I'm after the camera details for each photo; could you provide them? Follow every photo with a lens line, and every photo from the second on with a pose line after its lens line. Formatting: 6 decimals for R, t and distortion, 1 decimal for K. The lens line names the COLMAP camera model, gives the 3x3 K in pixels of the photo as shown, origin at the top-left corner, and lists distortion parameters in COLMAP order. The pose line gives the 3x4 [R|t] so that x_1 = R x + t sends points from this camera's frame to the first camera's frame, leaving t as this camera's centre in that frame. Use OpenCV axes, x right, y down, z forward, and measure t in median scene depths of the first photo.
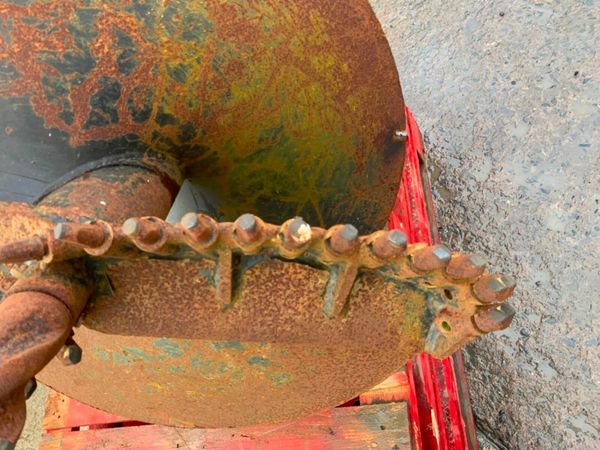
lens RADIAL K [[498.1, 0, 302.4], [0, 498.1, 228.4], [0, 0, 1]] dist [0.036178, -0.075409]
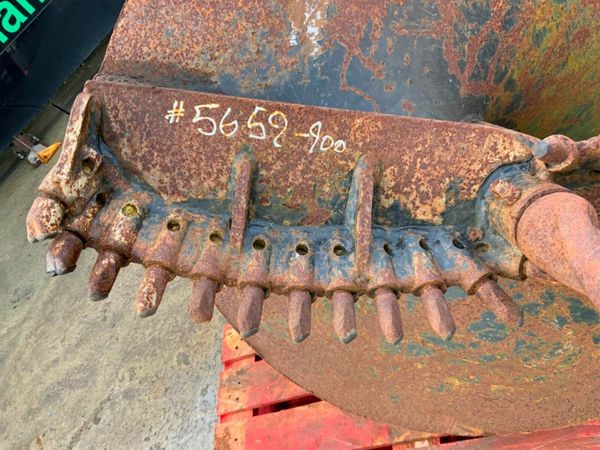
lens RADIAL K [[498.1, 0, 299.6], [0, 498.1, 223.6], [0, 0, 1]] dist [0.036178, -0.075409]
pose [[0.999888, -0.001216, 0.014893, -0.807457], [0.003910, 0.983243, -0.182256, 0.270237], [-0.014422, 0.182293, 0.983138, 0.072424]]
